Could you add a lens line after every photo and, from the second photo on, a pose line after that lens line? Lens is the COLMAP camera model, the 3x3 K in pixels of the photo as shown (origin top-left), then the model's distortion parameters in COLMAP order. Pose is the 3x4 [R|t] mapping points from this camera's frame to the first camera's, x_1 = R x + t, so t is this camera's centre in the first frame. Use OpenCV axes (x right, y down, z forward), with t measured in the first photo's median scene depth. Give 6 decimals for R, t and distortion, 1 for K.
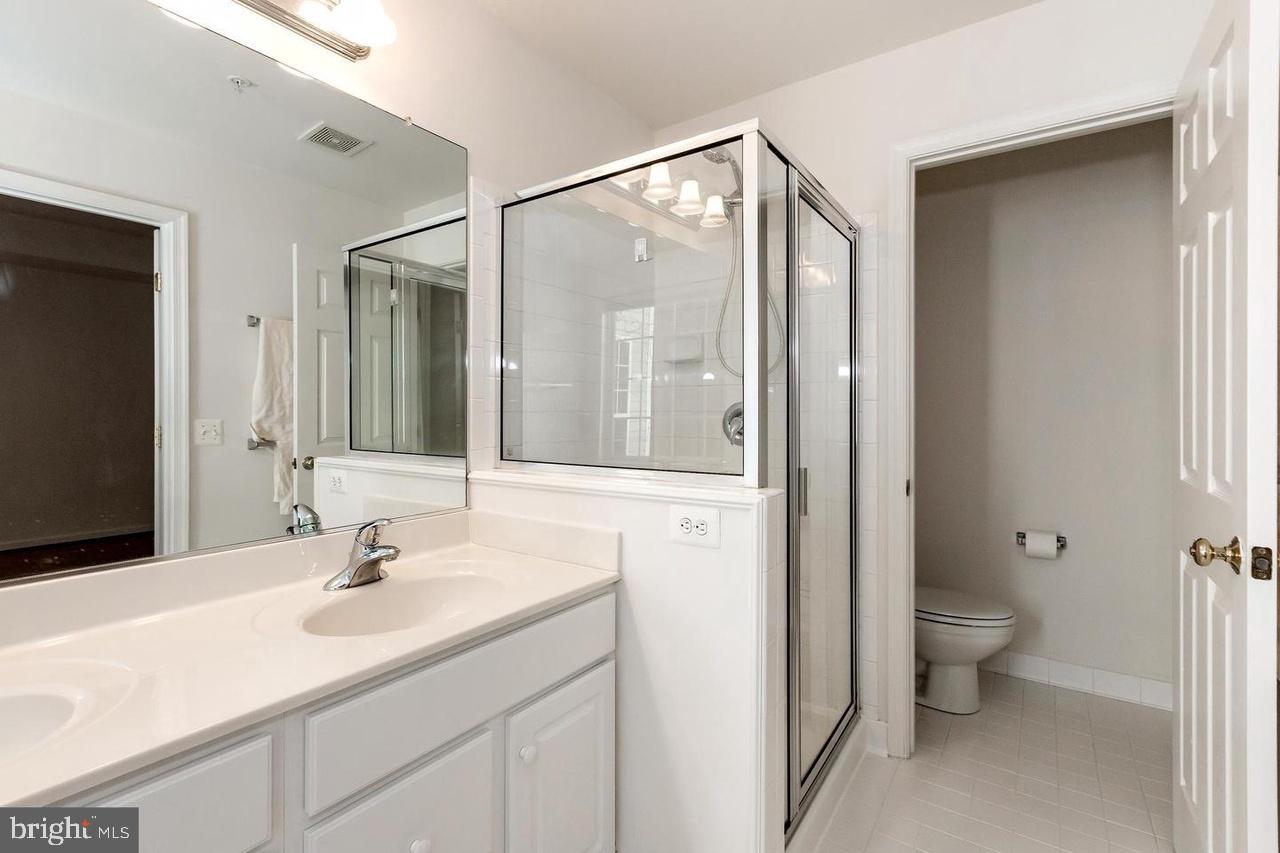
lens RADIAL K [[591.7, 0, 641.1], [0, 591.7, 414.7], [0, 0, 1]] dist [-0.001812, -0.000321]
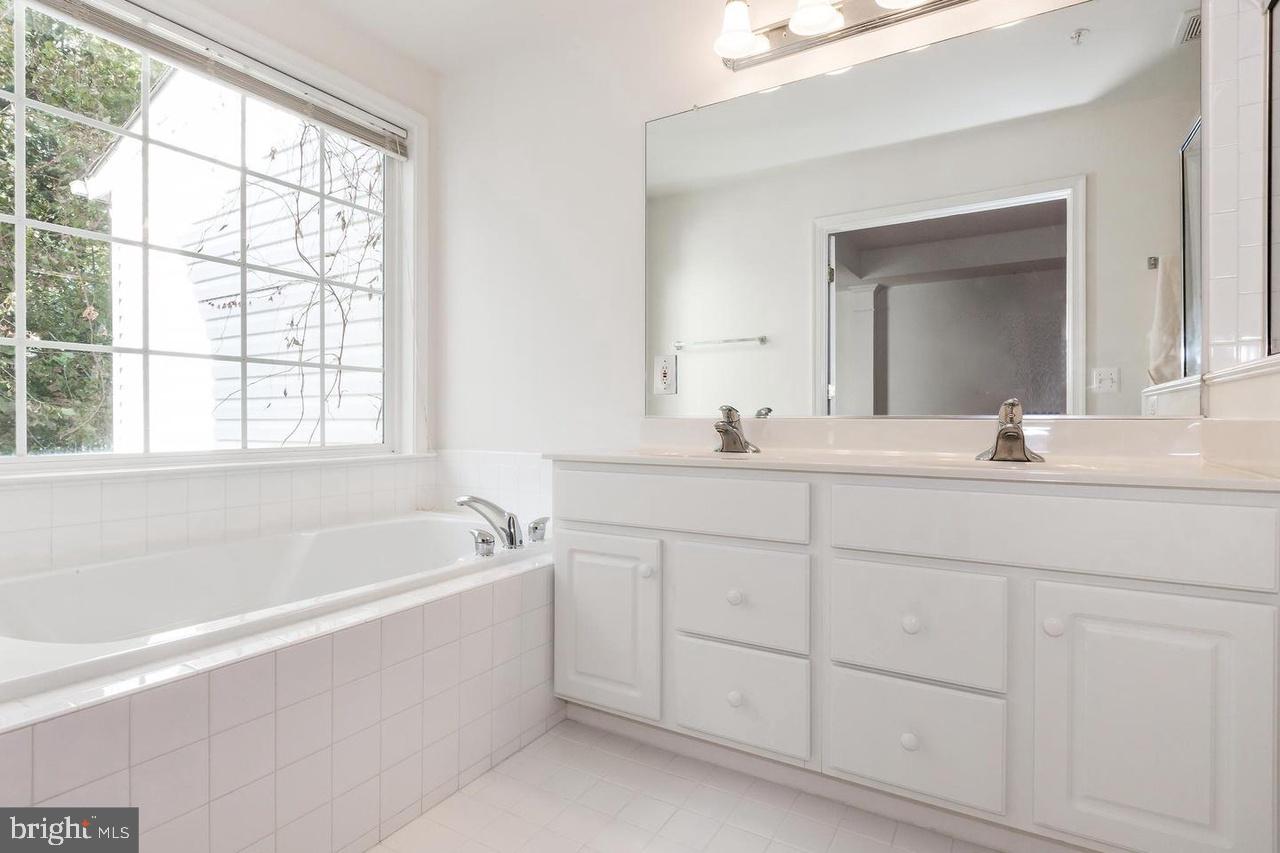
lens RADIAL K [[643.2, 0, 640.0], [0, 643.2, 426.5], [0, 0, 1]] dist [-0.000889, -0.000245]
pose [[0.069771, 0.007620, -0.997534, 0.330834], [-0.002039, 0.999970, 0.007496, 0.102695], [0.997561, 0.001511, 0.069784, 0.108354]]
